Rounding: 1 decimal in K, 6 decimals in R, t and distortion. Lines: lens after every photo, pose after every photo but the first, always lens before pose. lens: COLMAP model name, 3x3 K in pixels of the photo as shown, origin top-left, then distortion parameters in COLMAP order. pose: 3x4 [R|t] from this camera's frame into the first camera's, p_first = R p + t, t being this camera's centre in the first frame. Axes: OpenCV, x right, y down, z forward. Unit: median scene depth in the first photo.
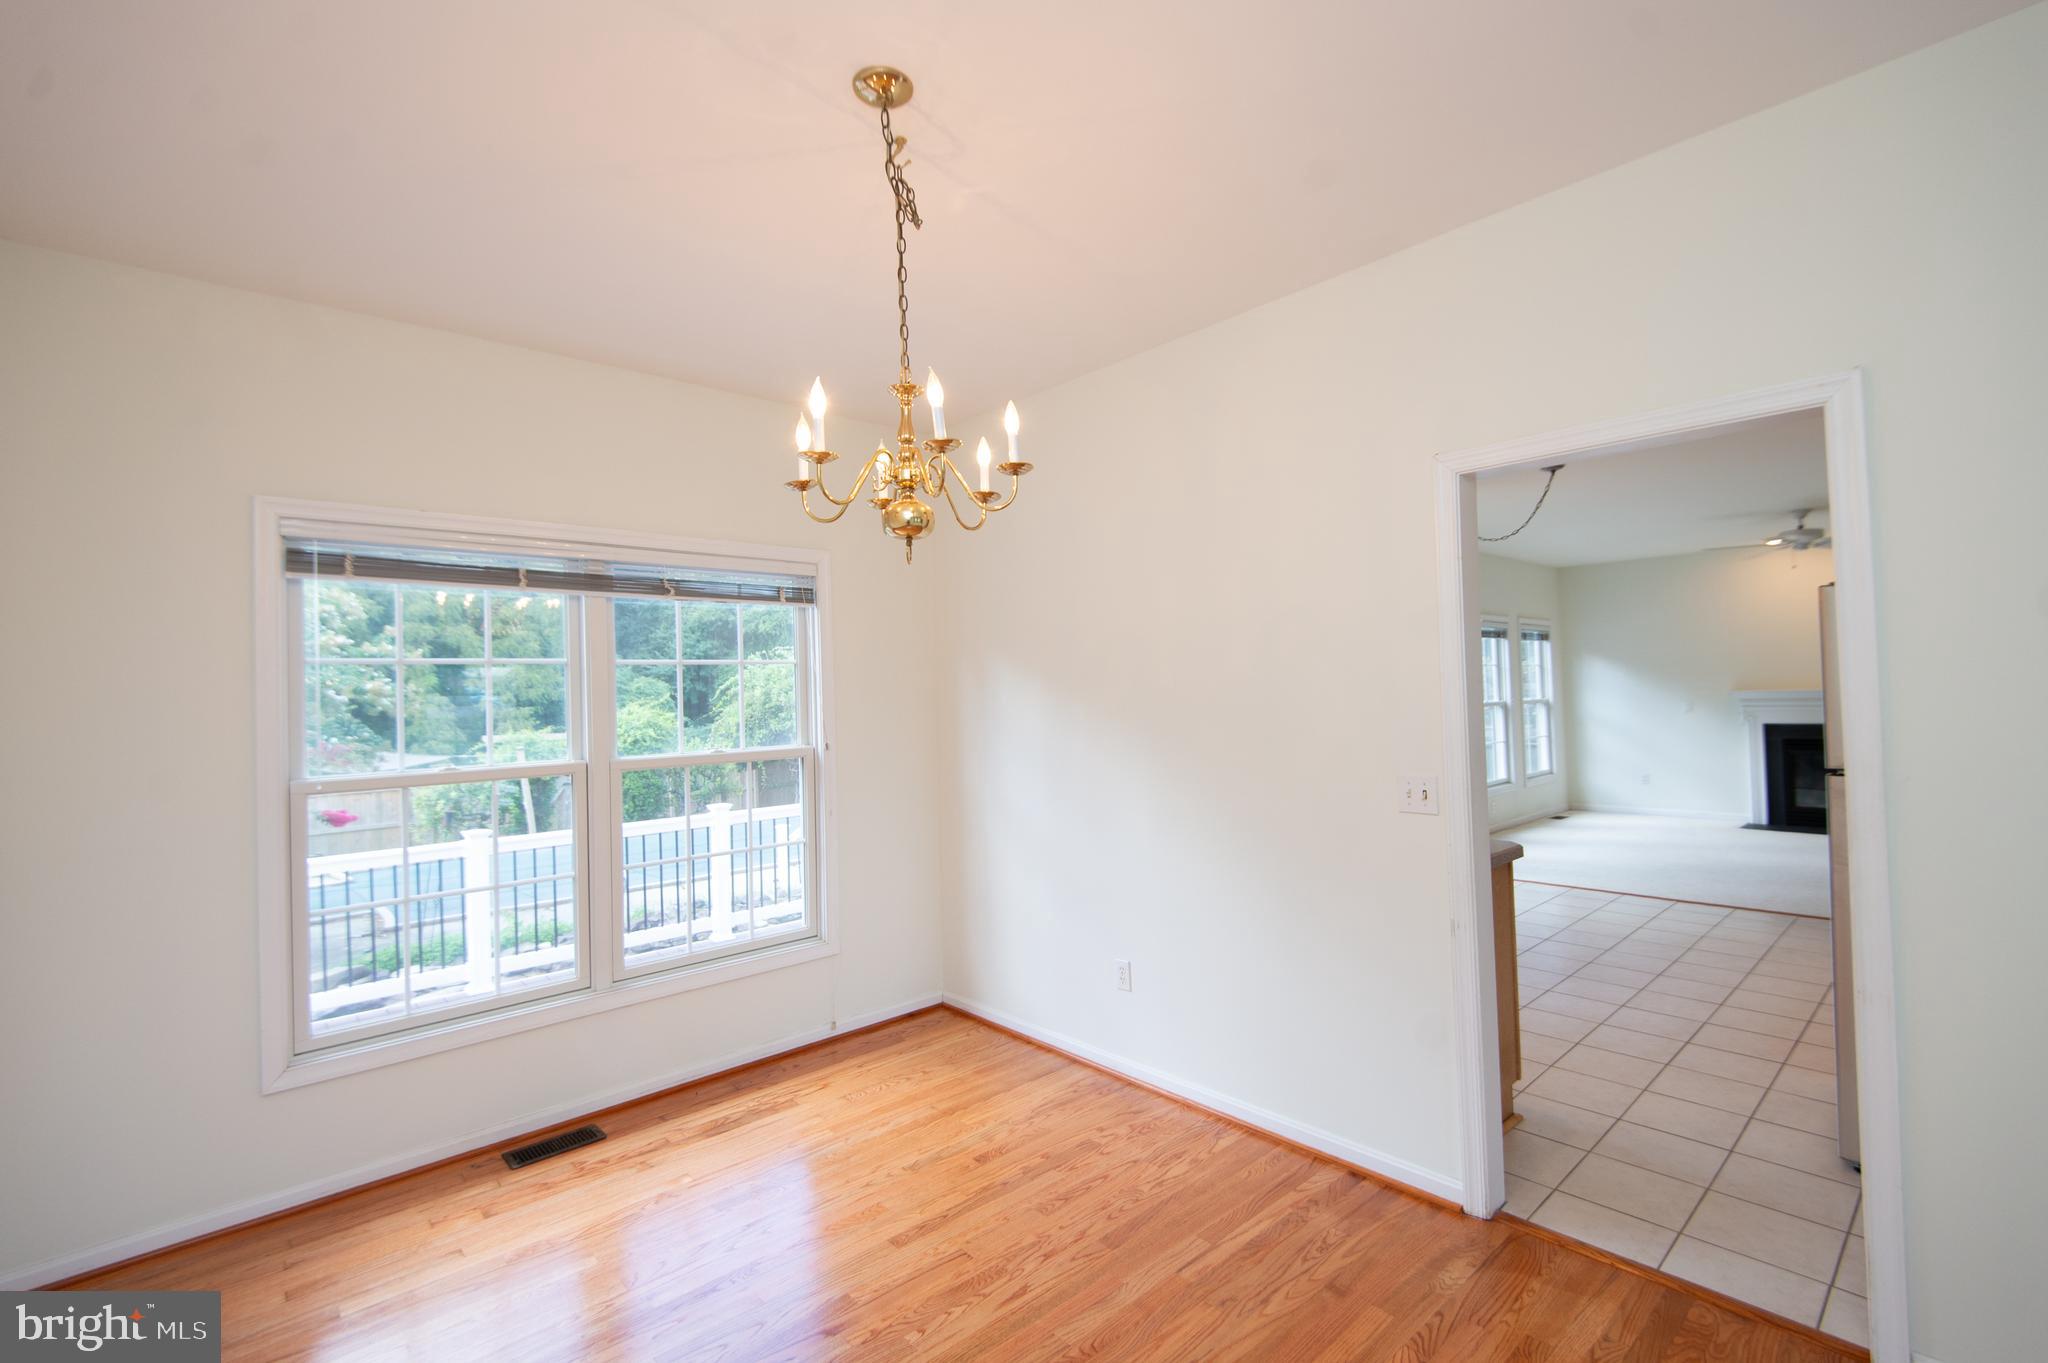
lens RADIAL K [[898.7, 0, 1032.5], [0, 898.7, 678.5], [0, 0, 1]] dist [0.019742, -0.012208]
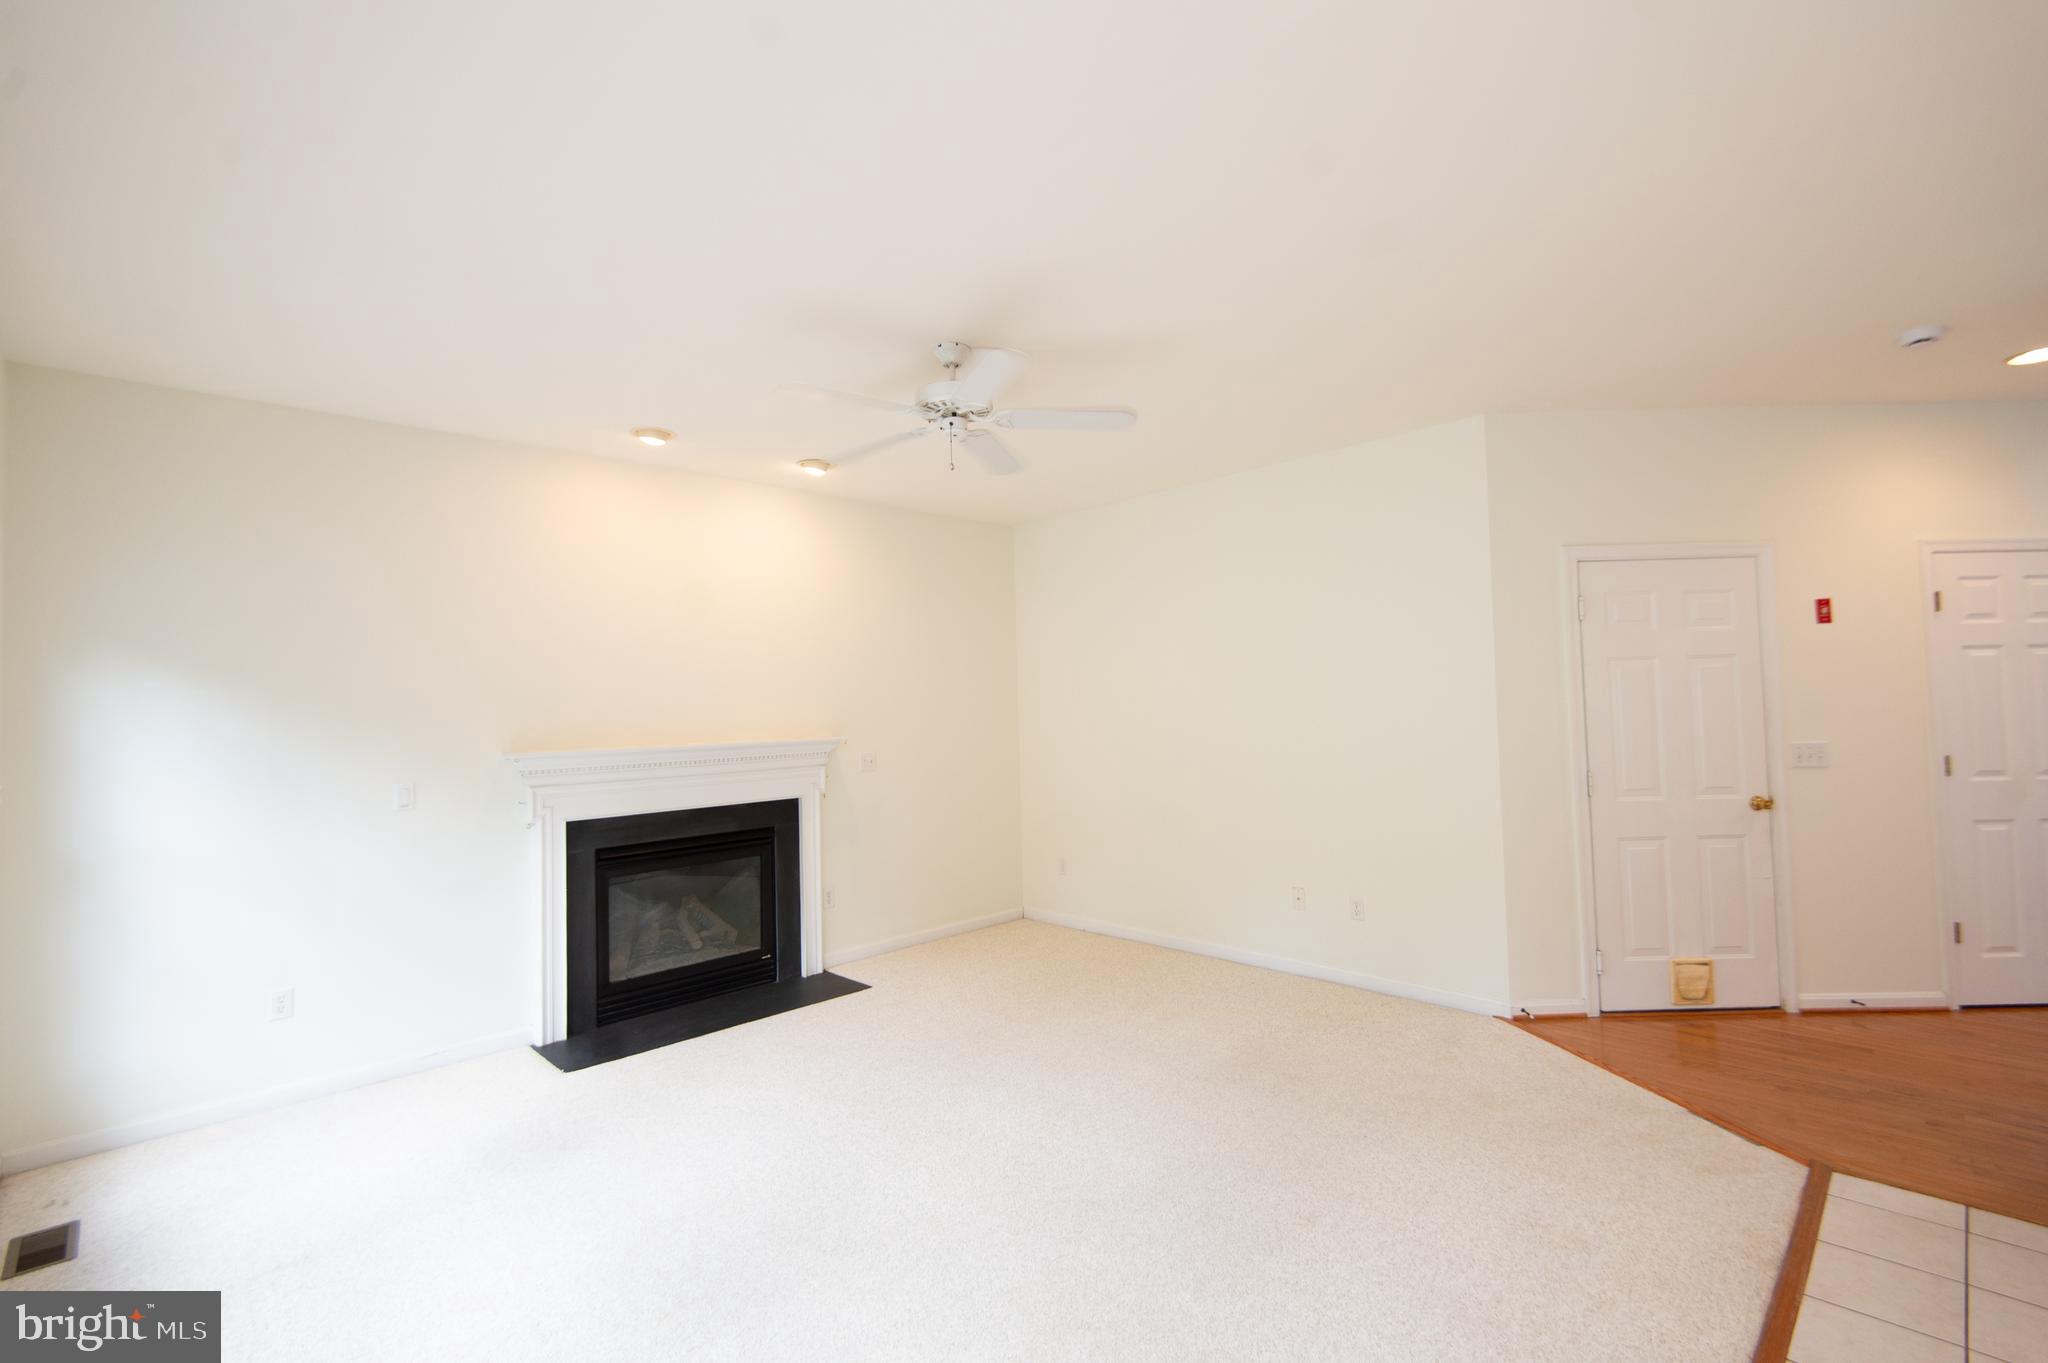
lens RADIAL K [[898.7, 0, 1039.6], [0, 898.7, 669.1], [0, 0, 1]] dist [0.019742, -0.012208]
pose [[-0.048651, 0.066676, 0.996588, 0.309027], [0.007608, 0.997765, -0.066384, 0.003540], [-0.998787, 0.004353, -0.049050, 0.749044]]
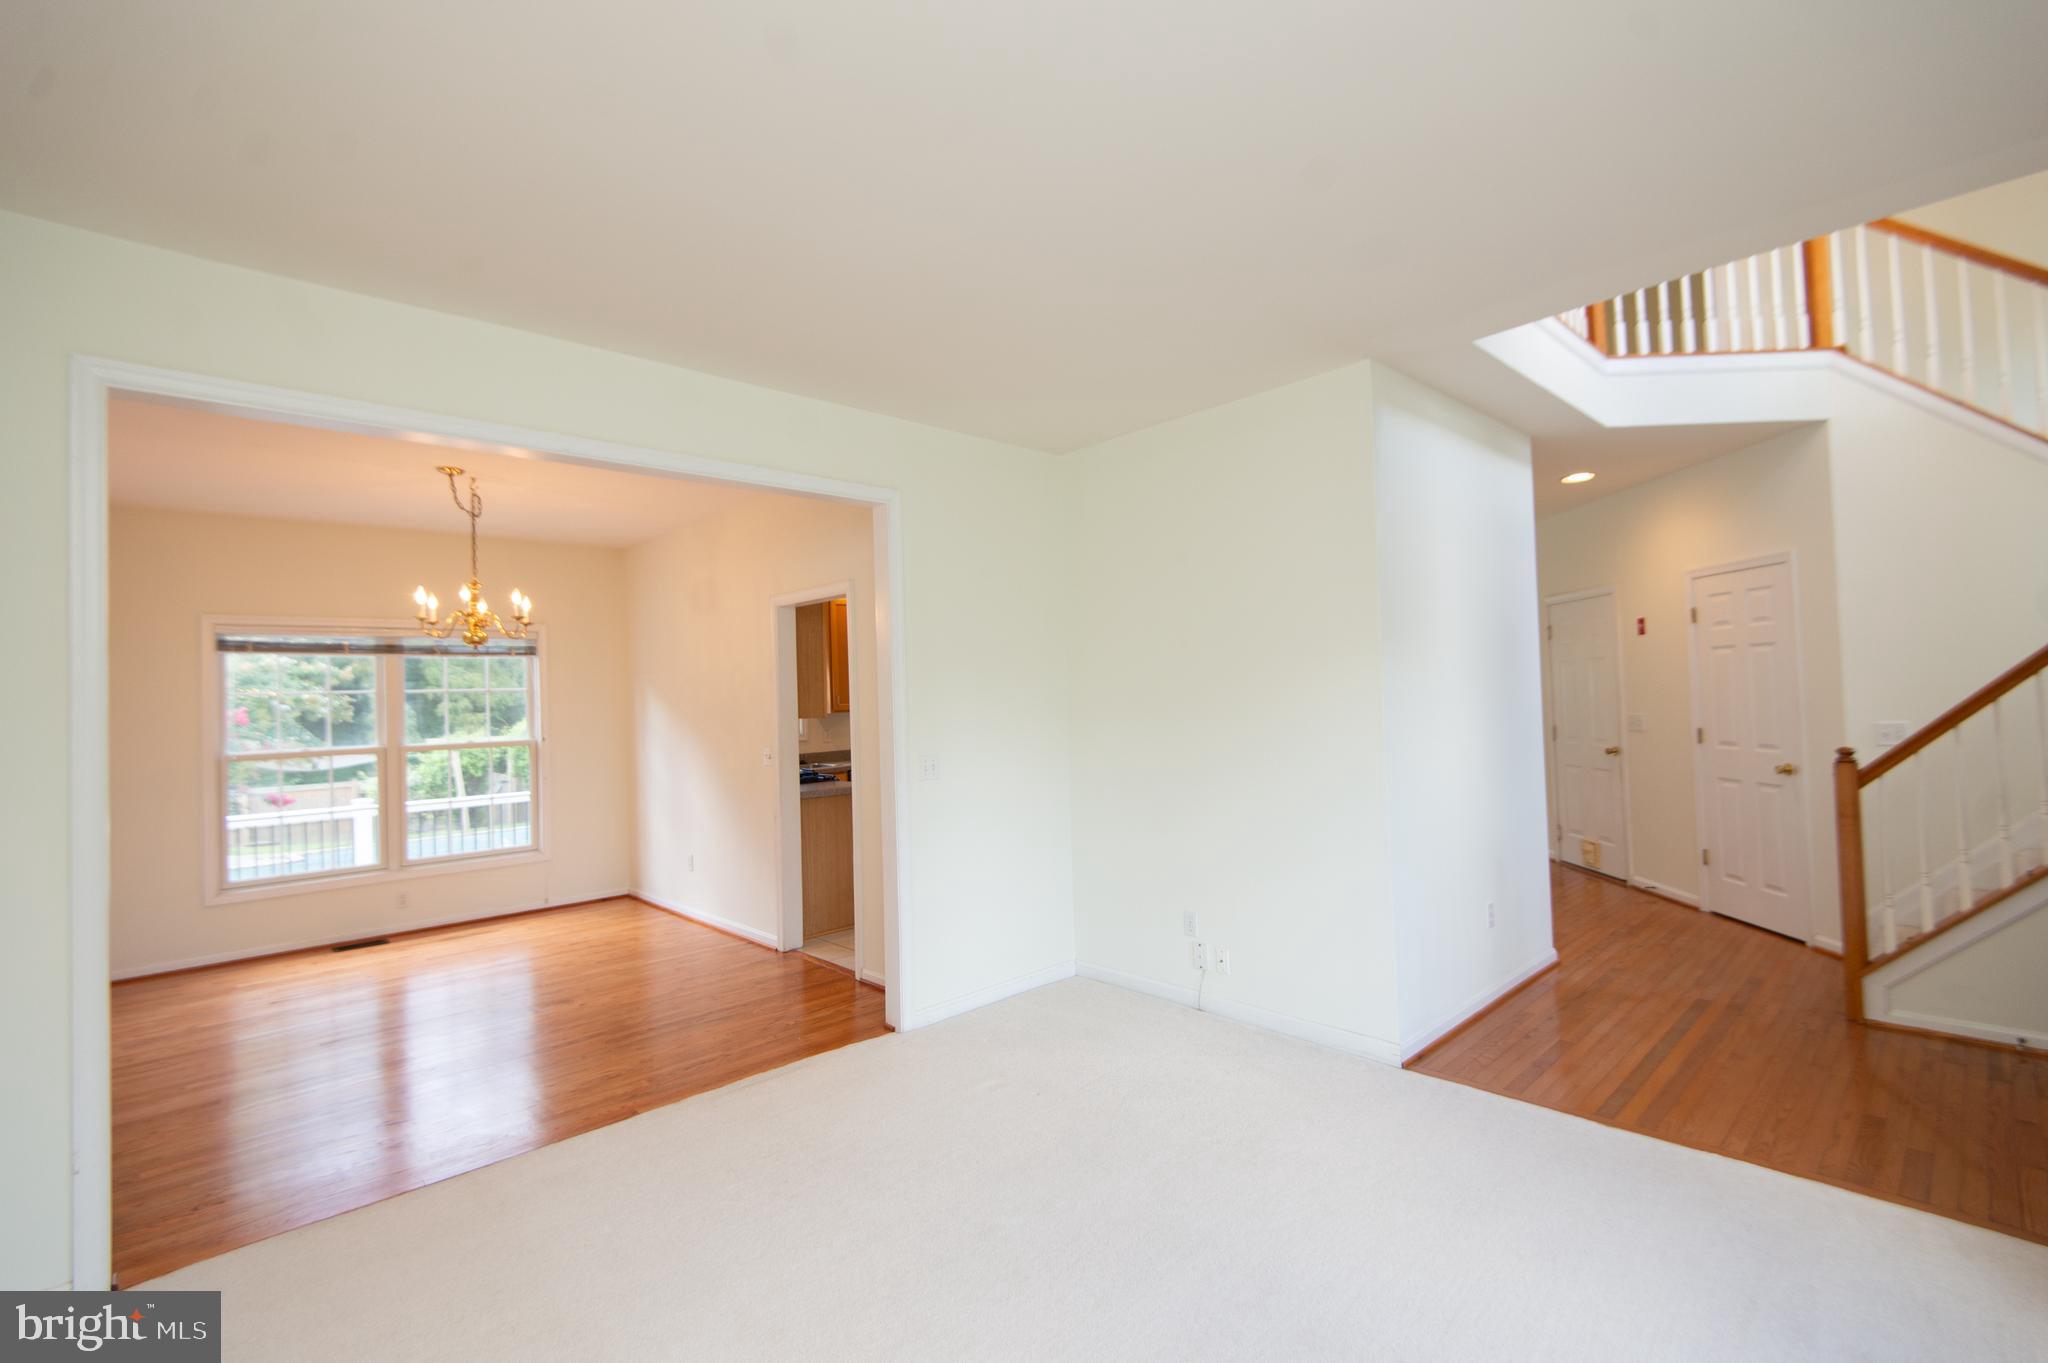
lens RADIAL K [[898.7, 0, 1031.4], [0, 898.7, 678.2], [0, 0, 1]] dist [0.019742, -0.012208]
pose [[0.999746, -0.003027, 0.022335, 0.271792], [0.003101, 0.999990, -0.003300, -0.013035], [-0.022325, 0.003369, 0.999745, -0.304307]]
